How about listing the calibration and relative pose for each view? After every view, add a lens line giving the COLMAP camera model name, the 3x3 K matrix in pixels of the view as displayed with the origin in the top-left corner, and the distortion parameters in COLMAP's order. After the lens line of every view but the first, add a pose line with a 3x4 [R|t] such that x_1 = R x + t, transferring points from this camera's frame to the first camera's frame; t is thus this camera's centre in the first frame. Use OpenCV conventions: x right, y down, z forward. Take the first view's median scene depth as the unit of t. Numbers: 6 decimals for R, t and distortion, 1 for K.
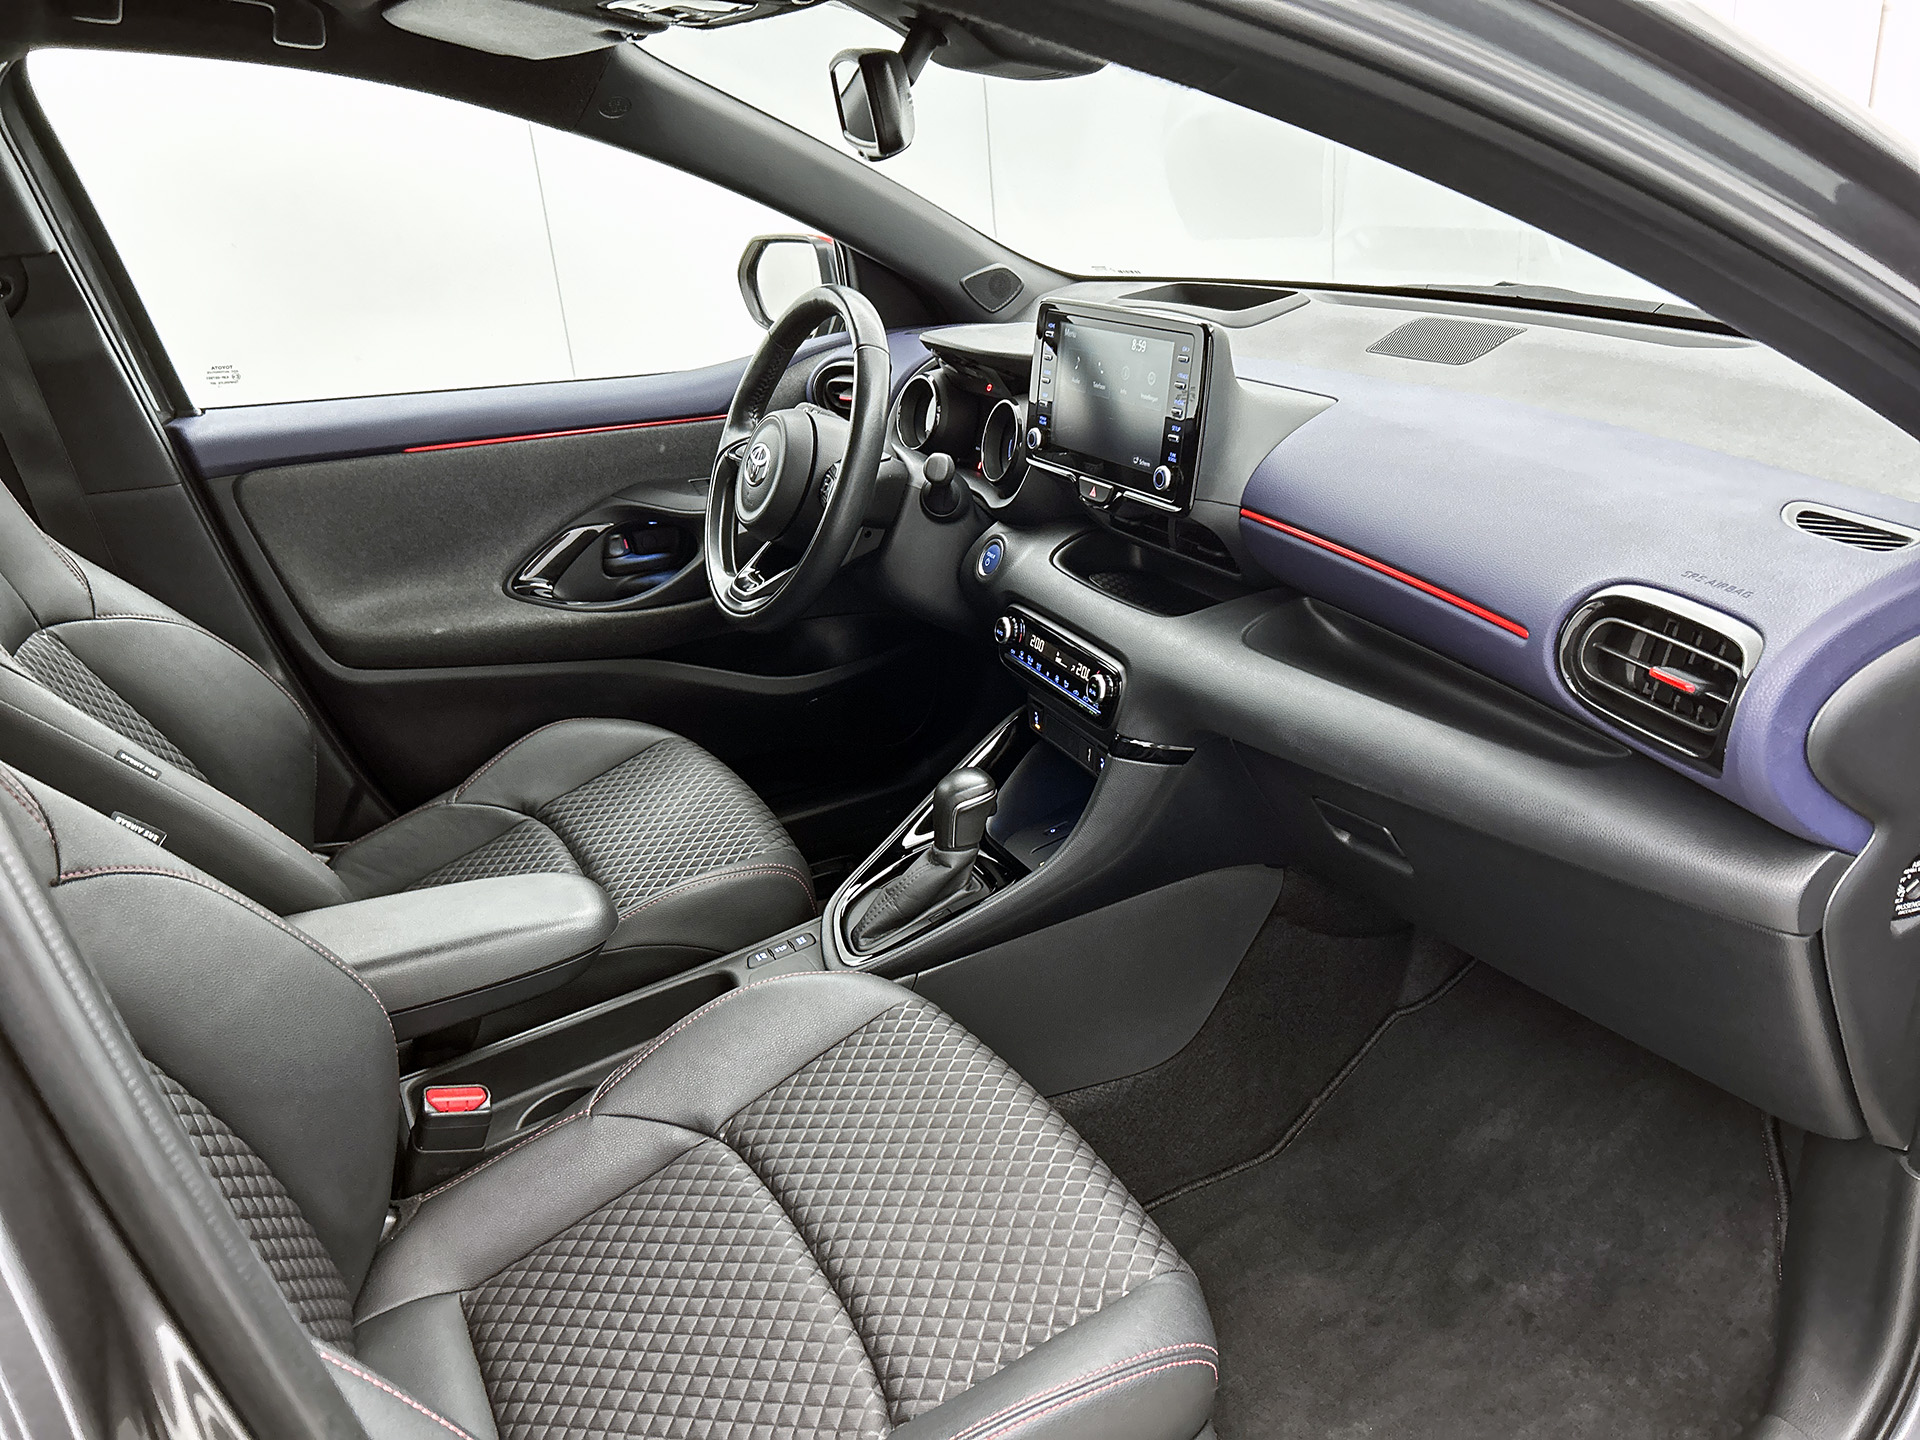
lens RADIAL K [[1308.9, 0, 943.5], [0, 1308.9, 720.9], [0, 0, 1]] dist [0.029421, -0.069653]
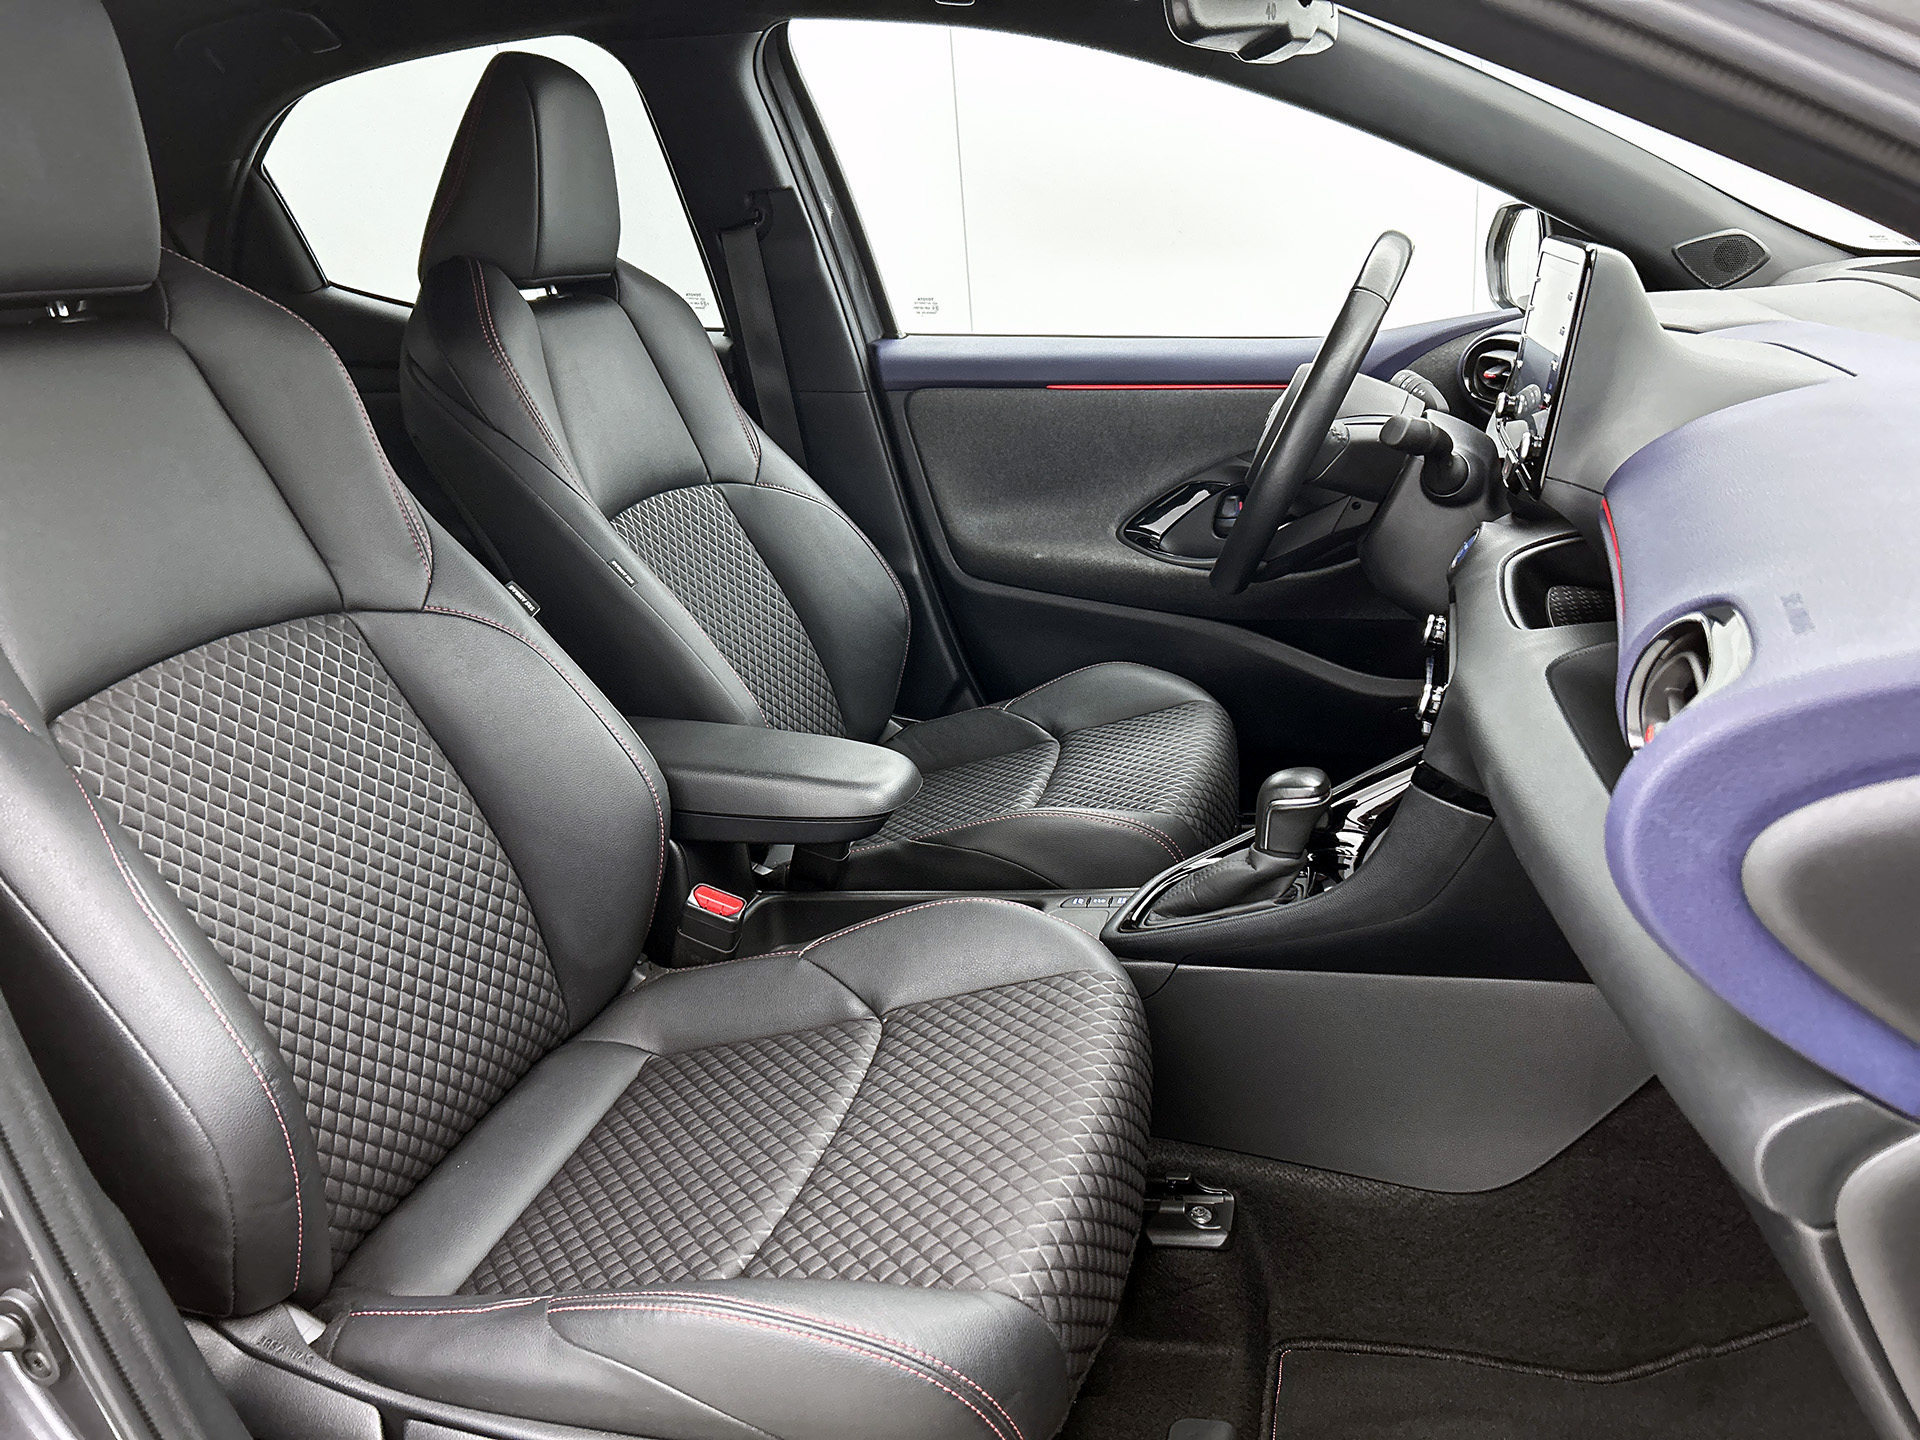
lens RADIAL K [[1308.9, 0, 943.5], [0, 1308.9, 720.9], [0, 0, 1]] dist [0.029421, -0.069653]
pose [[0.762654, 0.241058, -0.600208, 0.253043], [-0.244353, 0.966568, 0.077710, -0.001775], [0.598874, 0.087397, 0.796060, 0.112118]]
